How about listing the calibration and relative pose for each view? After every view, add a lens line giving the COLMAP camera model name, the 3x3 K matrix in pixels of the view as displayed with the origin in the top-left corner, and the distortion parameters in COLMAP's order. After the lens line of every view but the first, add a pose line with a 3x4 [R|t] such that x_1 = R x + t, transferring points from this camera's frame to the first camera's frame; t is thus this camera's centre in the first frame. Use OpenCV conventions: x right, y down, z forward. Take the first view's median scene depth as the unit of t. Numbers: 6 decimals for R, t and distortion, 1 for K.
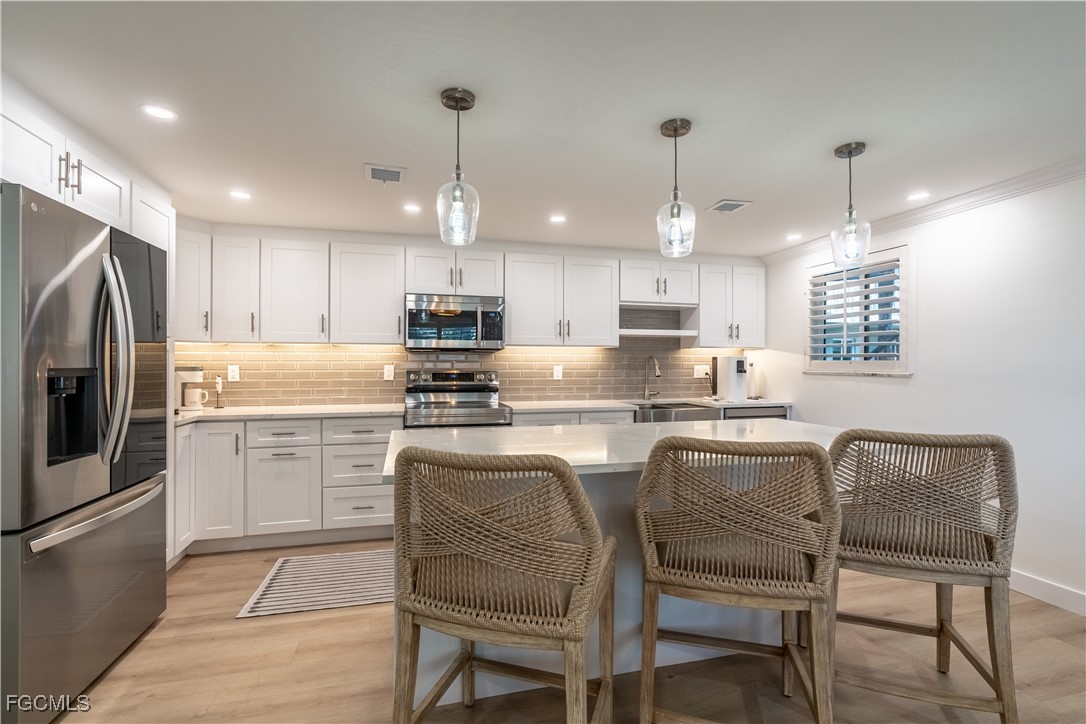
lens RADIAL K [[493.4, 0, 543.0], [0, 493.4, 362.0], [0, 0, 1]] dist [-0.004024, -0.000934]
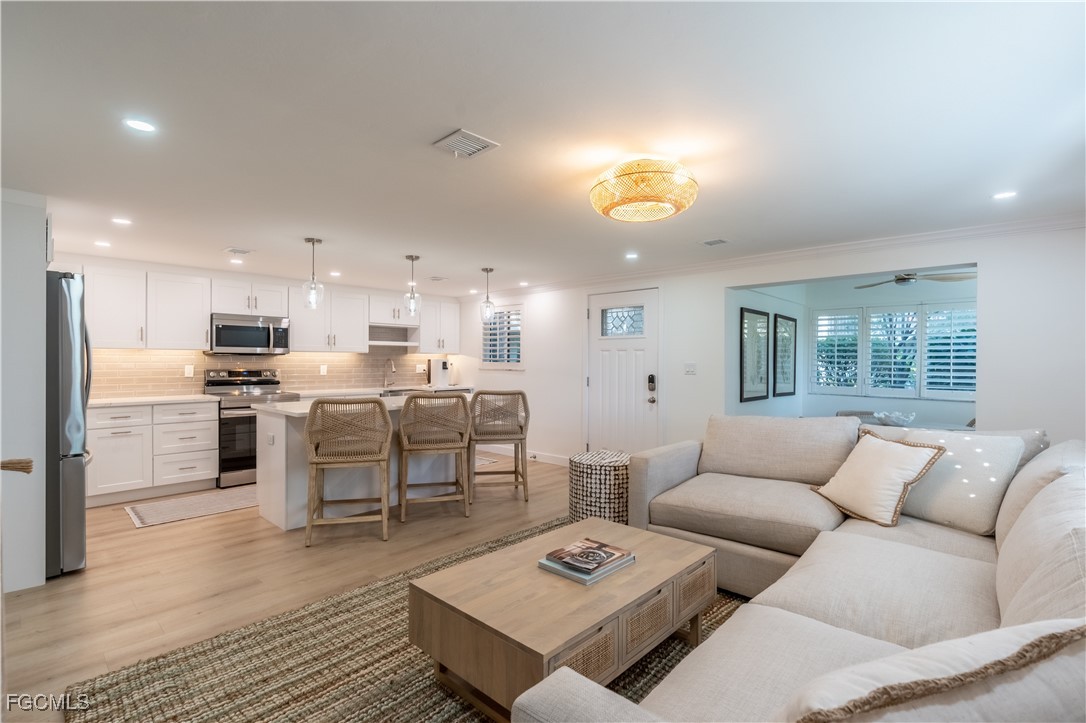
lens RADIAL K [[501.5, 0, 526.7], [0, 501.5, 364.6], [0, 0, 1]] dist [-0.001688, -0.000253]
pose [[0.863998, -0.002358, 0.503489, -0.204315], [-0.003842, 0.999929, 0.011276, -0.013748], [-0.503480, -0.011677, 0.863928, -0.583749]]
